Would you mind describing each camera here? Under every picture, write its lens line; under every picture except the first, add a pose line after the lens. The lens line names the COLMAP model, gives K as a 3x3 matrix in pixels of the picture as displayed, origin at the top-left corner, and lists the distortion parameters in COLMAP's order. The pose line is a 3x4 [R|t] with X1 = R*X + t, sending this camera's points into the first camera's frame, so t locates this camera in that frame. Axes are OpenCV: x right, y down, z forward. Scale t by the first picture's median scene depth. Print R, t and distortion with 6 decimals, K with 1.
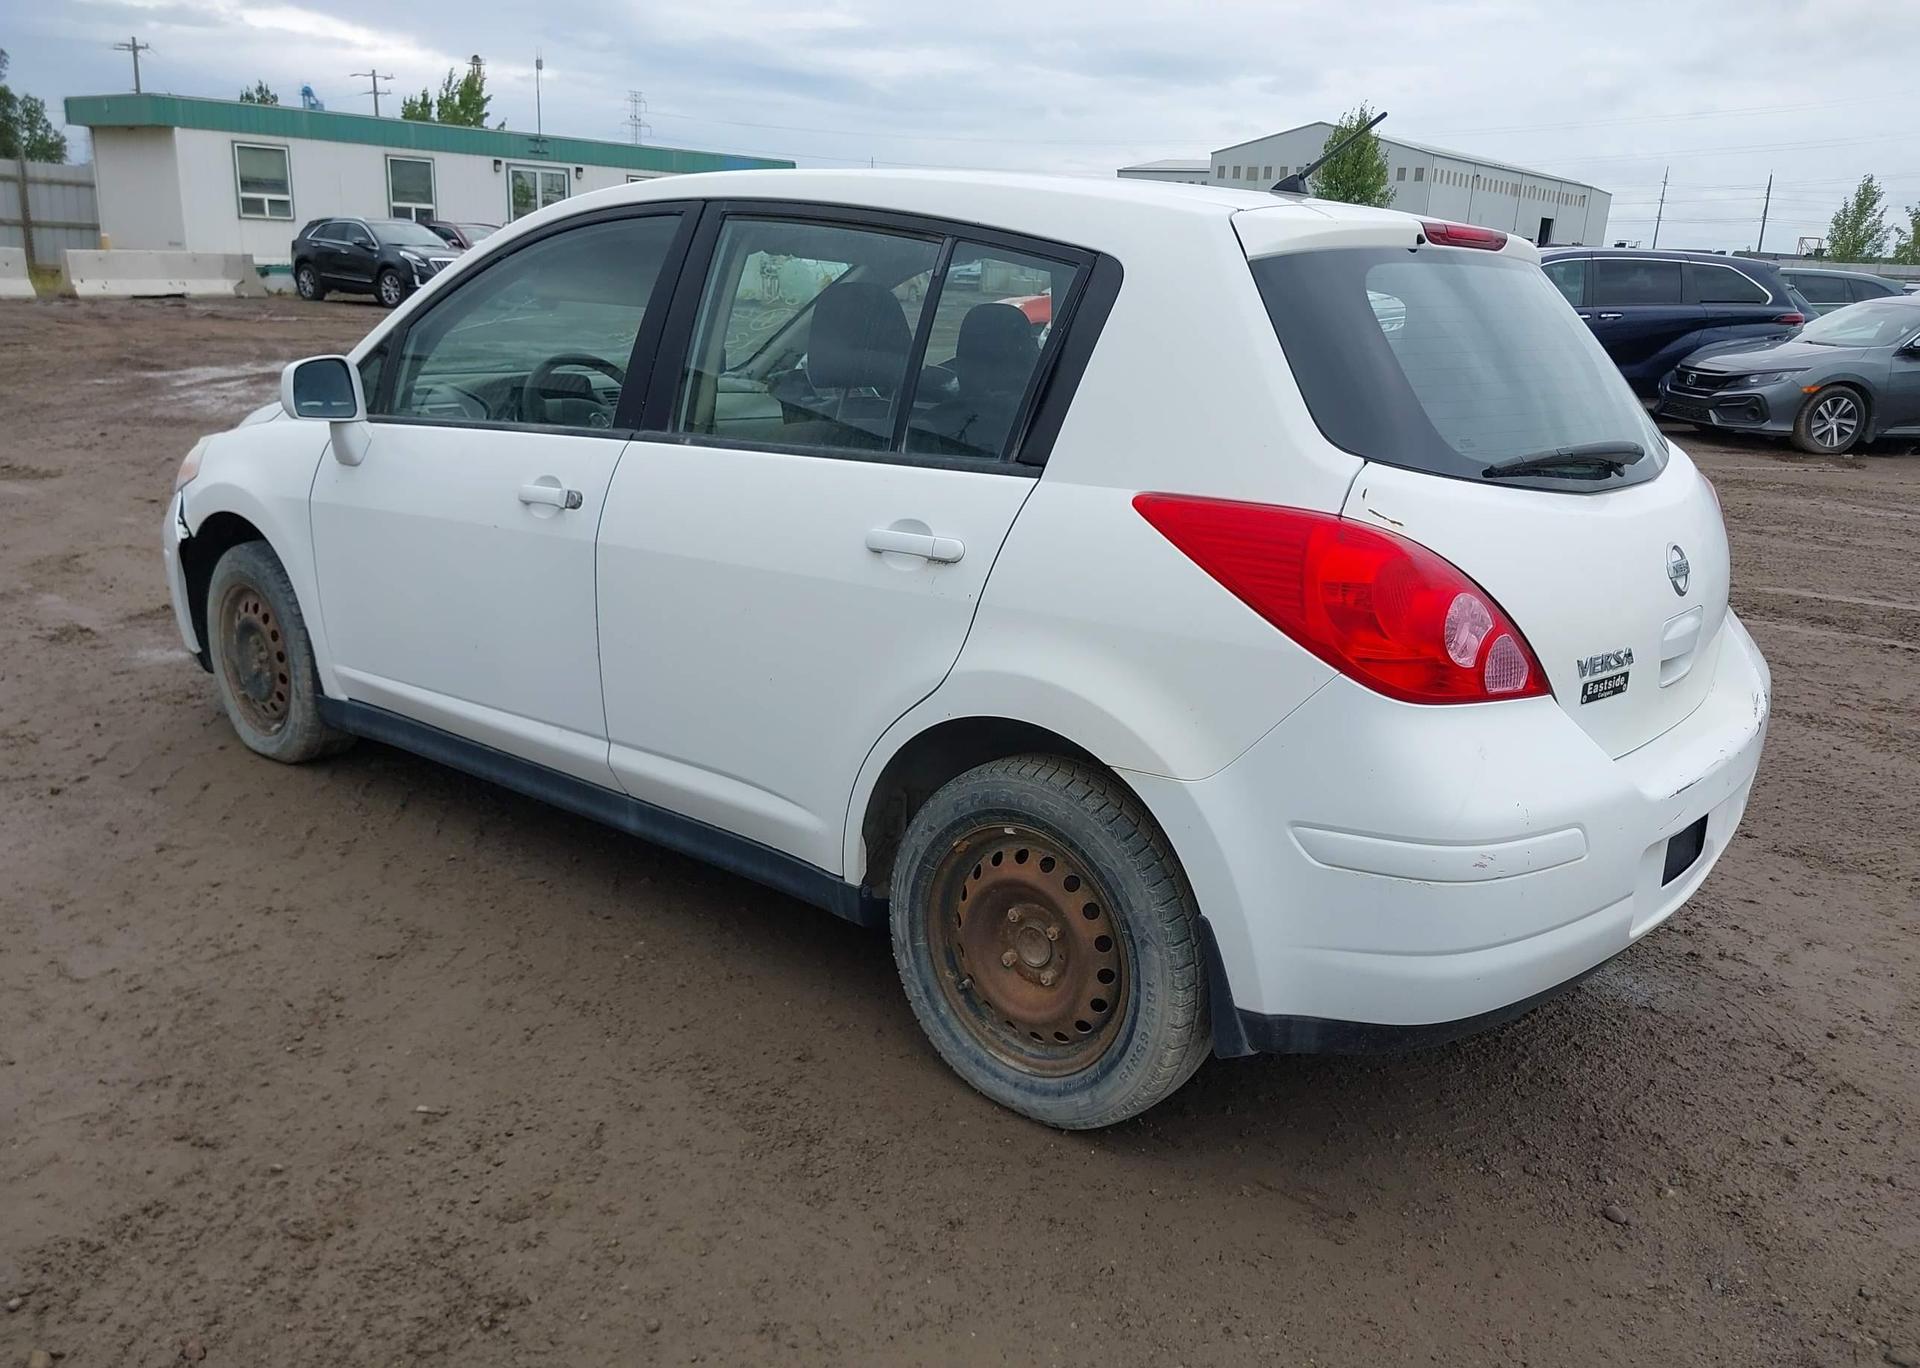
lens RADIAL K [[1507.7, 0, 971.4], [0, 1507.7, 686.0], [0, 0, 1]] dist [0.047652, -0.057827]
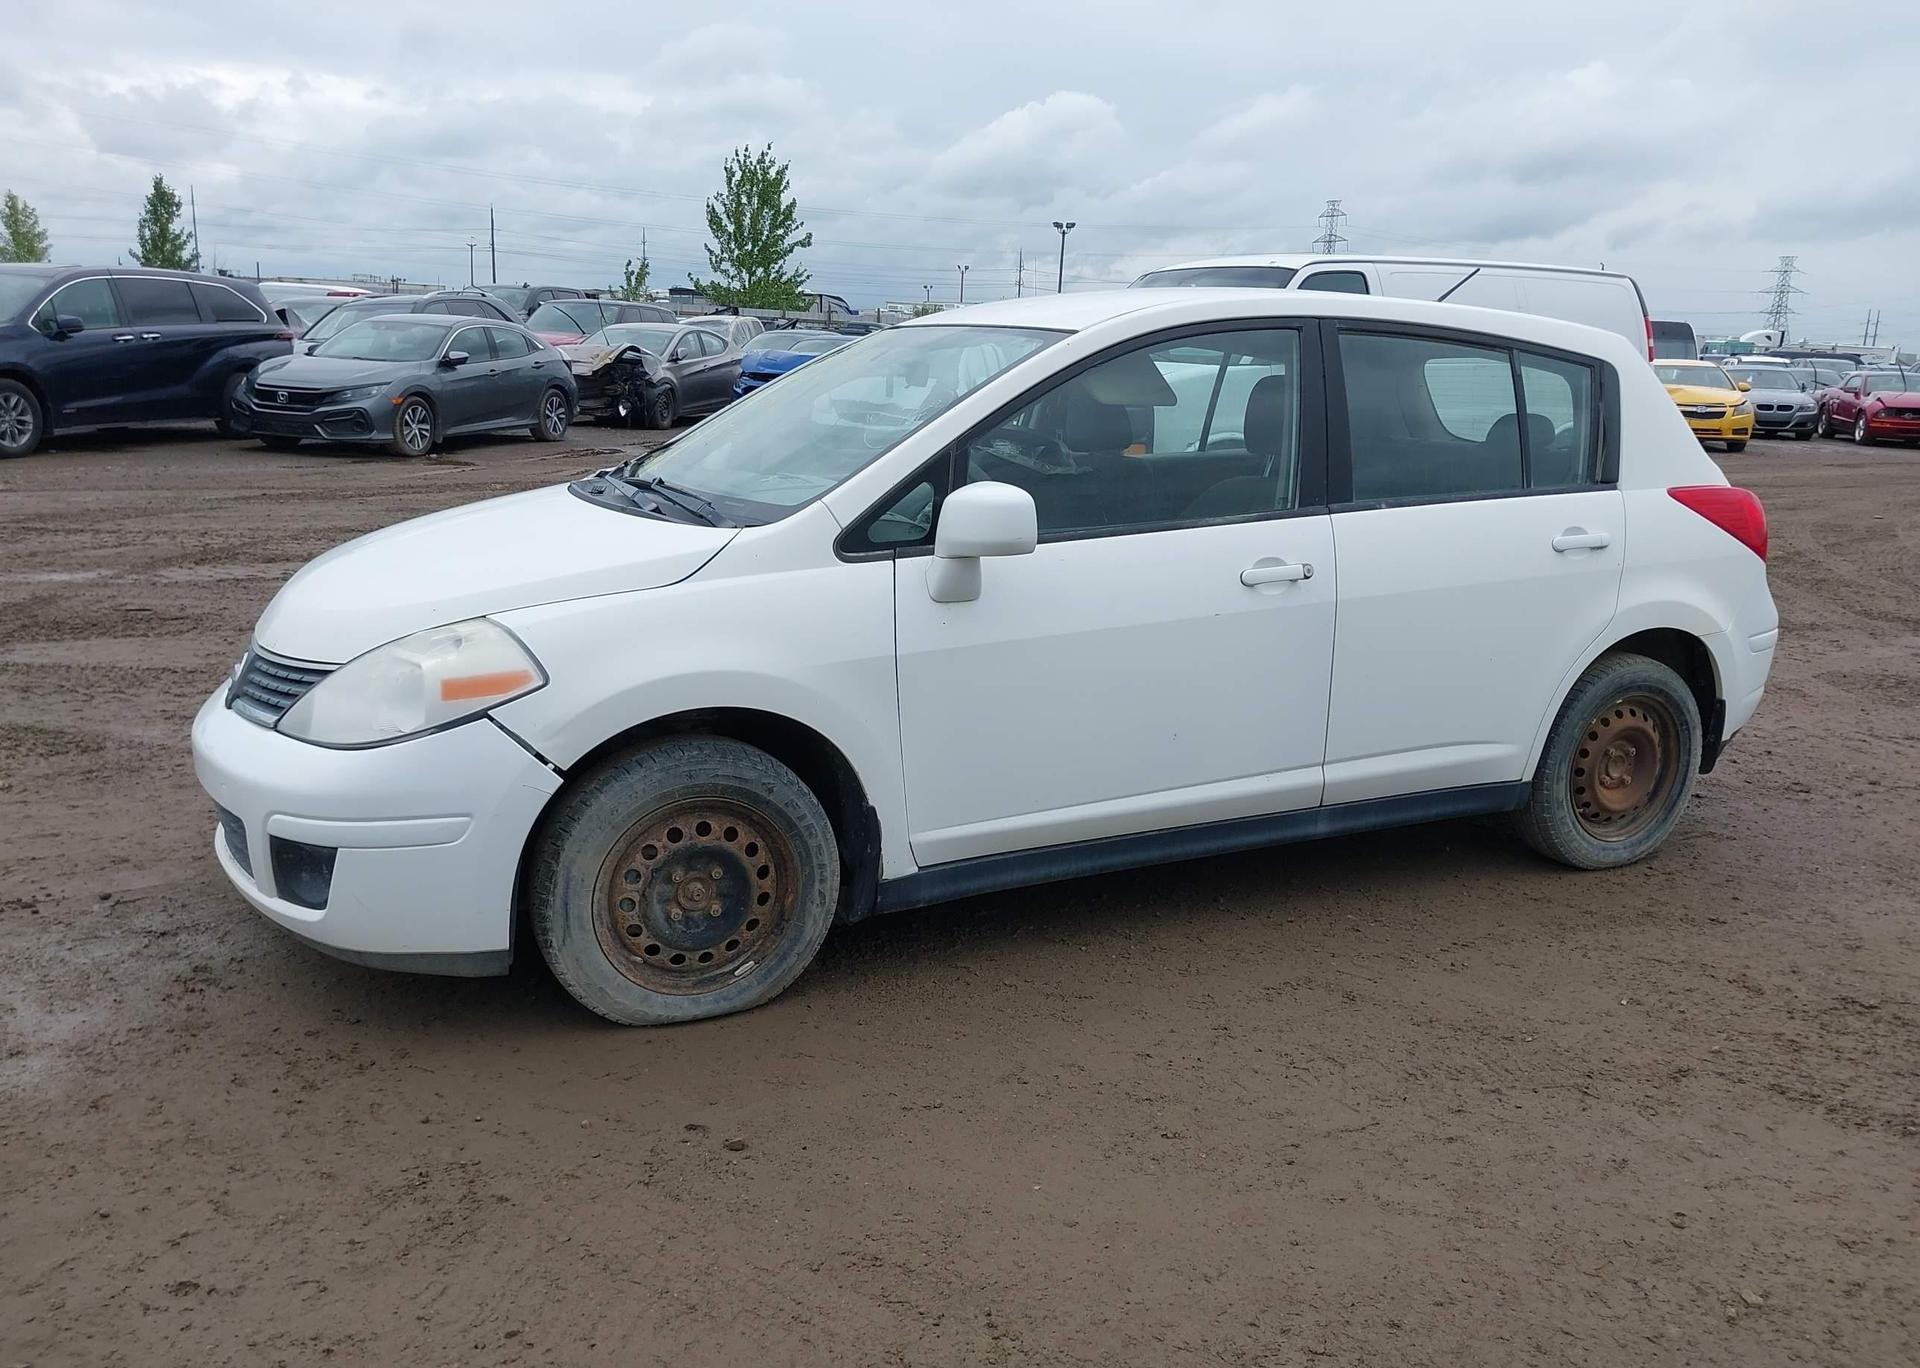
lens RADIAL K [[1507.7, 0, 965.0], [0, 1507.7, 698.7], [0, 0, 1]] dist [0.047652, -0.057827]
pose [[0.407440, -0.235915, 0.882234, -1.458711], [0.226287, 0.962010, 0.152742, -0.272147], [-0.884752, 0.137405, 0.445346, 0.739051]]
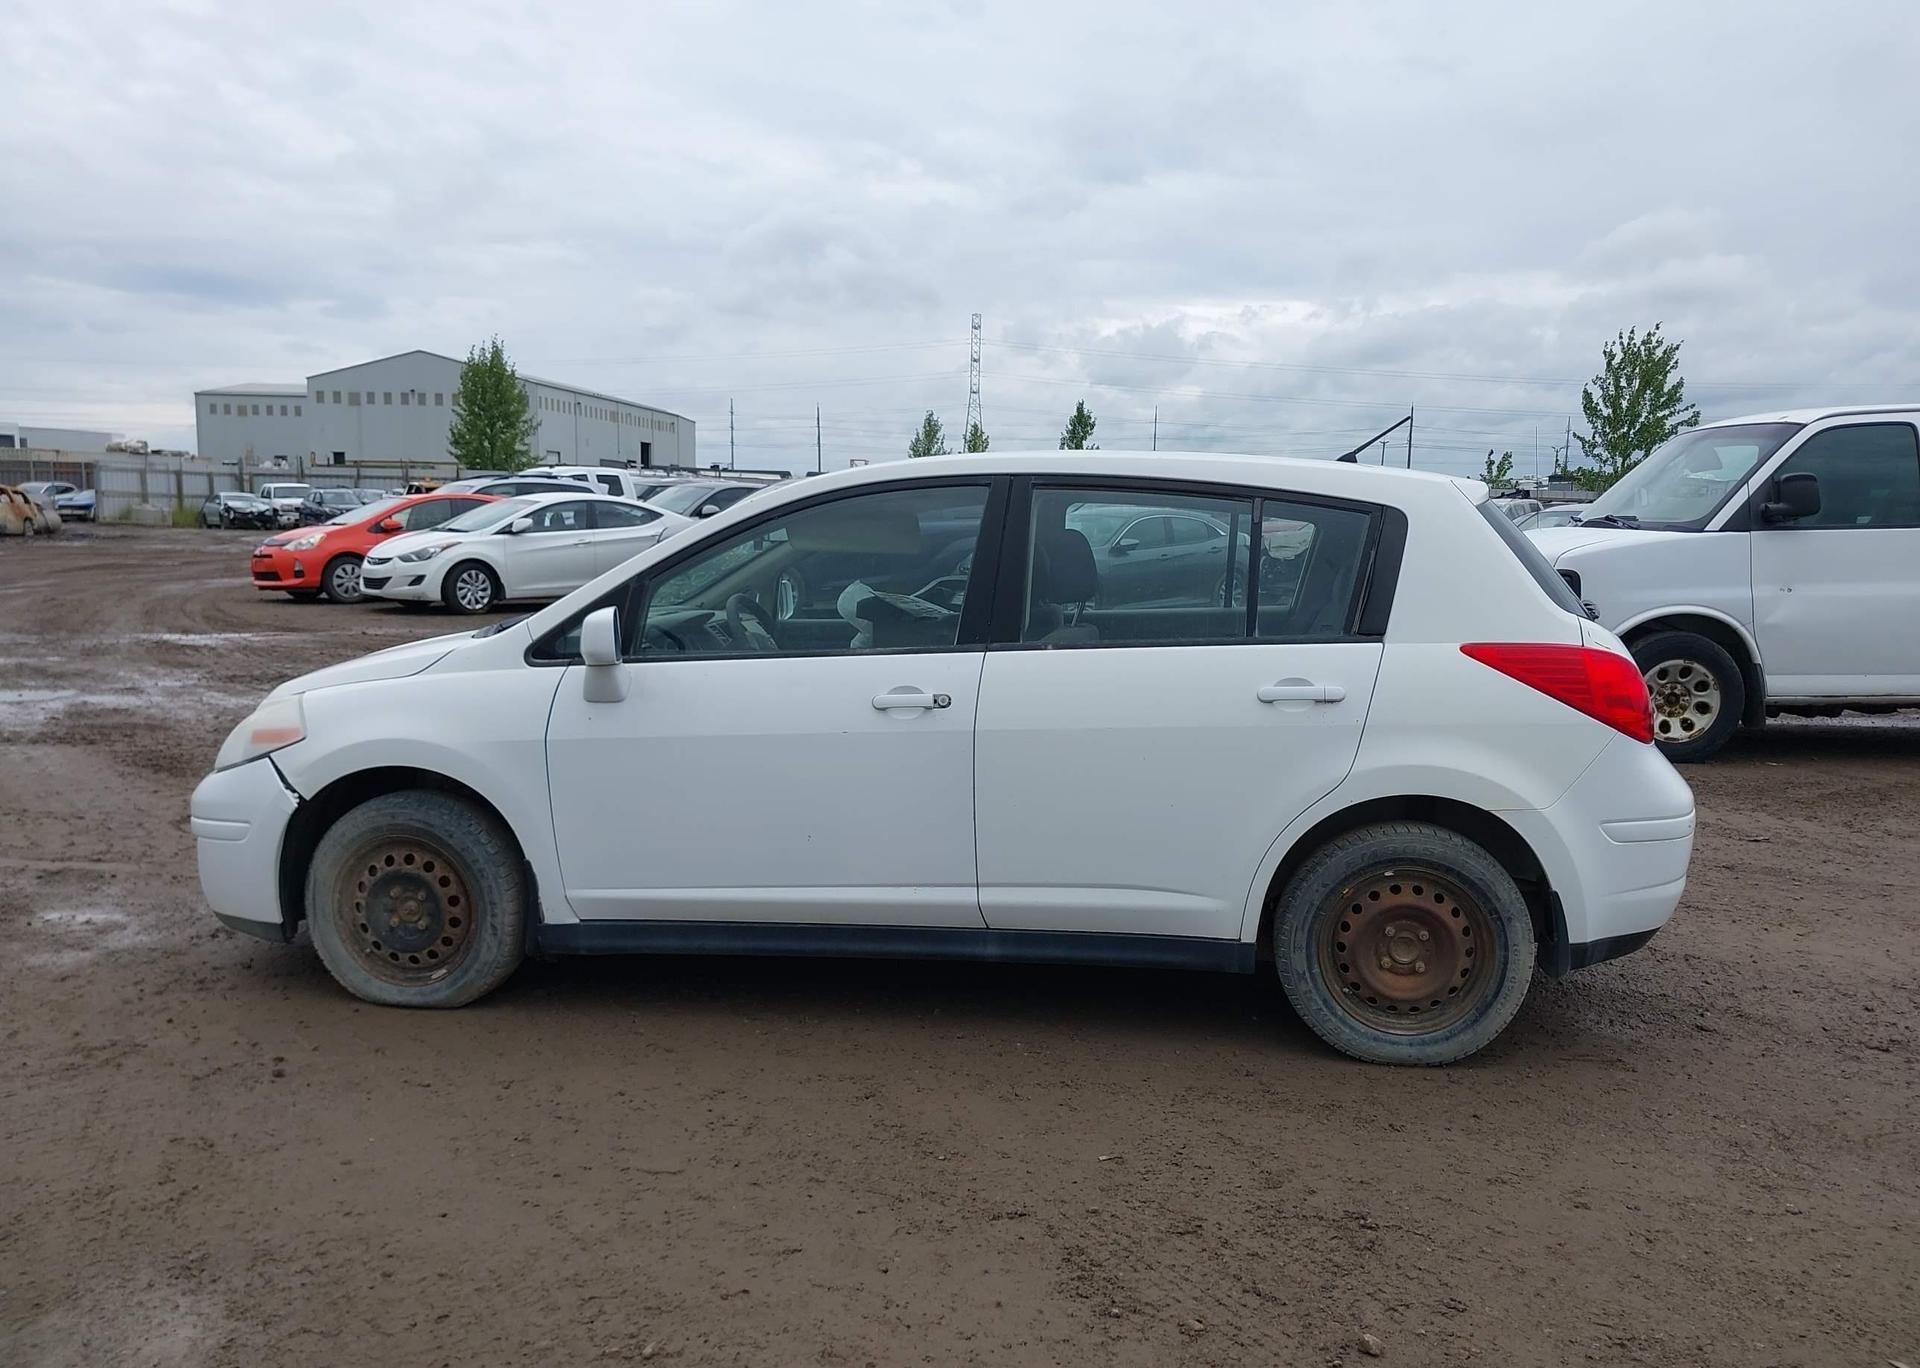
lens RADIAL K [[1507.7, 0, 966.8], [0, 1507.7, 694.4], [0, 0, 1]] dist [0.047652, -0.057827]
pose [[0.842475, -0.093447, 0.530568, -0.934913], [0.163135, 0.982855, -0.085930, -0.016089], [-0.513442, 0.158948, 0.843275, -0.081135]]
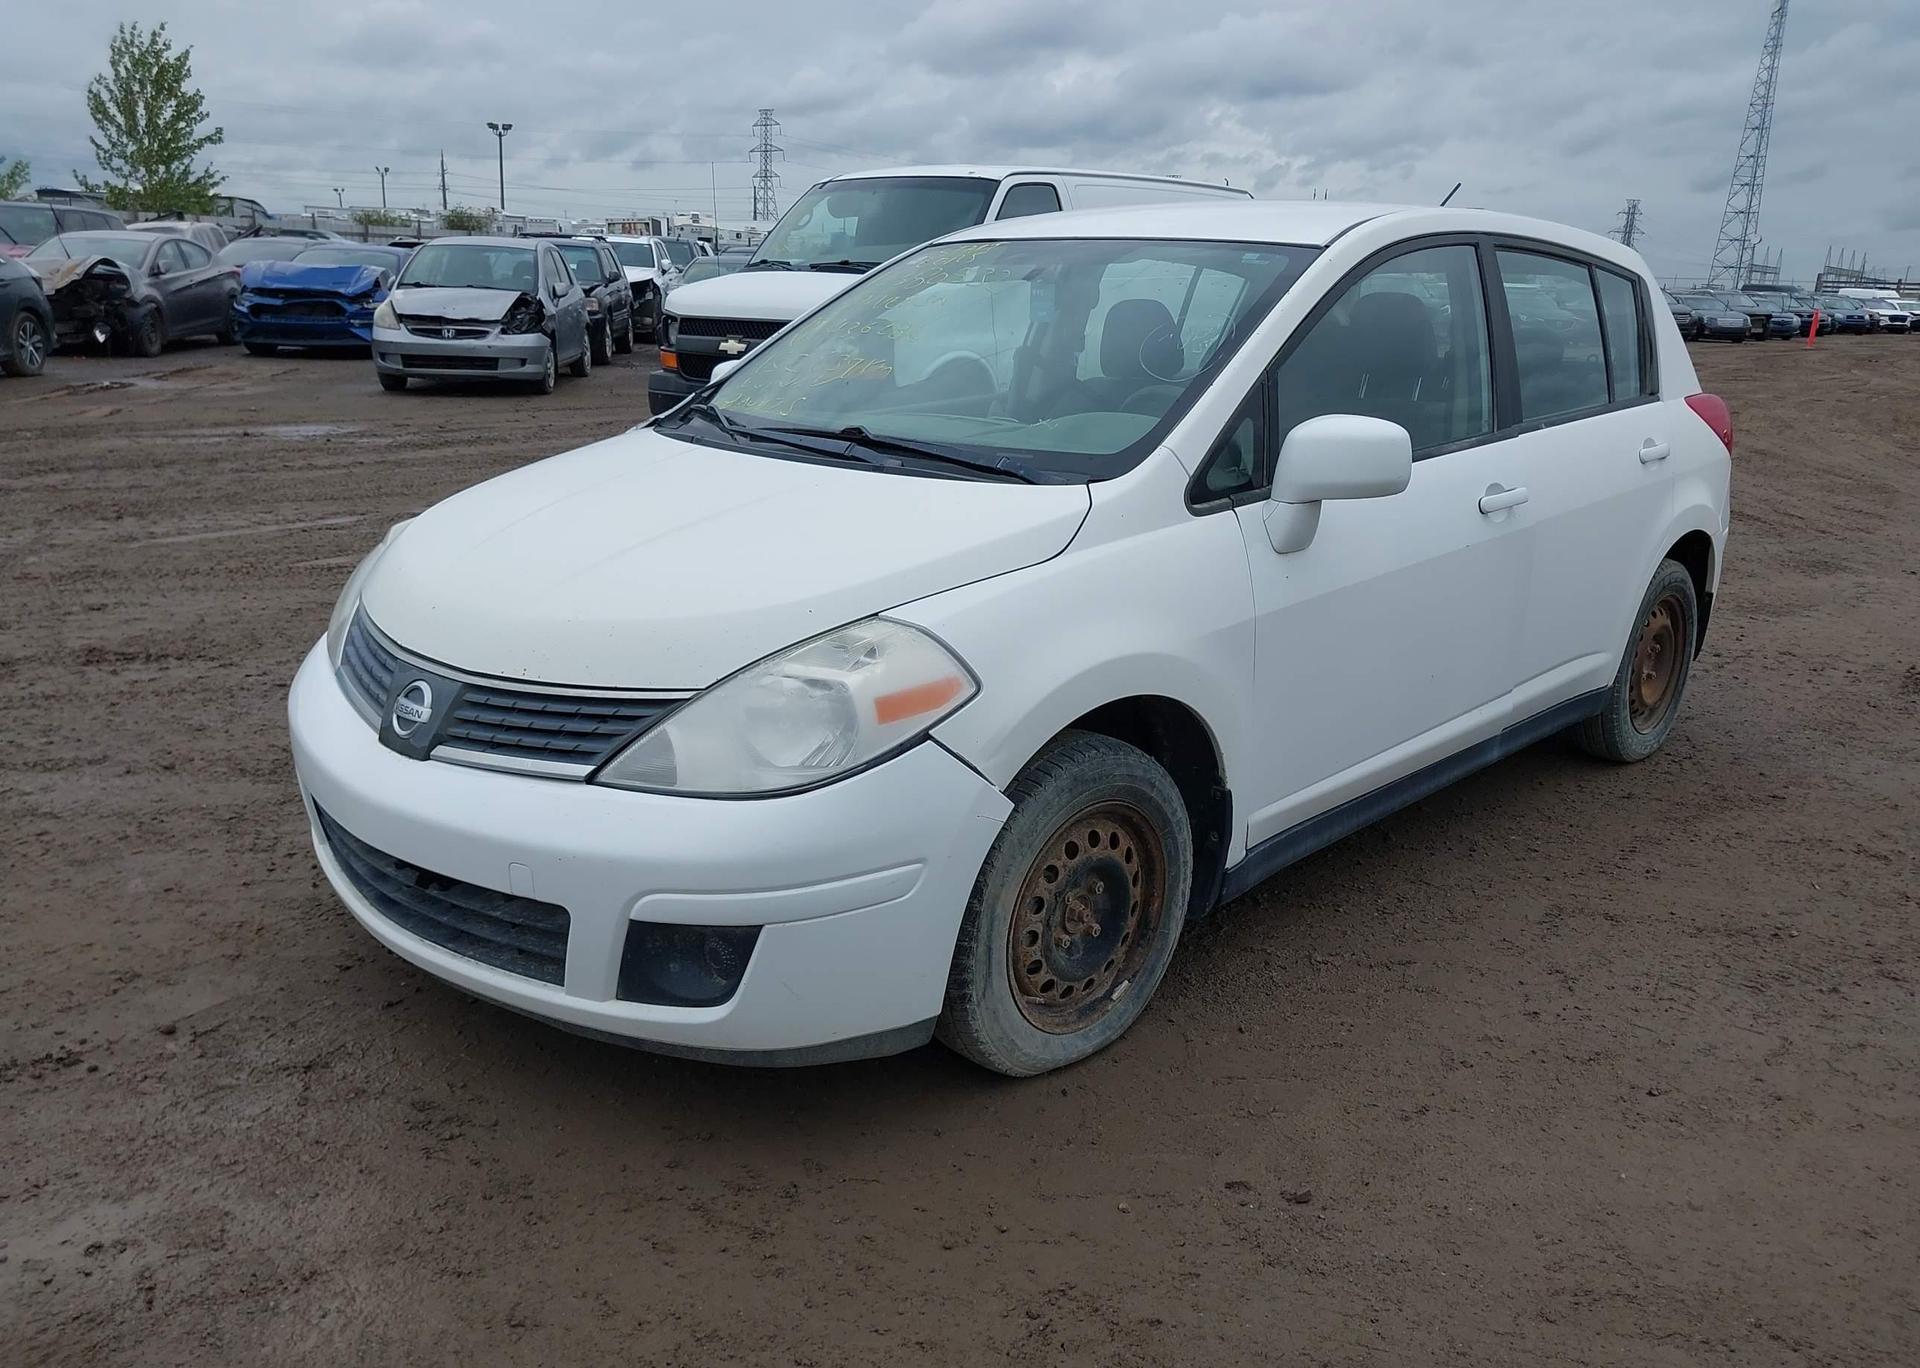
lens RADIAL K [[1507.7, 0, 965.0], [0, 1507.7, 693.7], [0, 0, 1]] dist [0.047652, -0.057827]
pose [[0.064729, -0.305181, 0.950092, -1.460540], [0.238699, 0.929185, 0.282203, -0.415465], [-0.968934, 0.208520, 0.132991, 1.306243]]
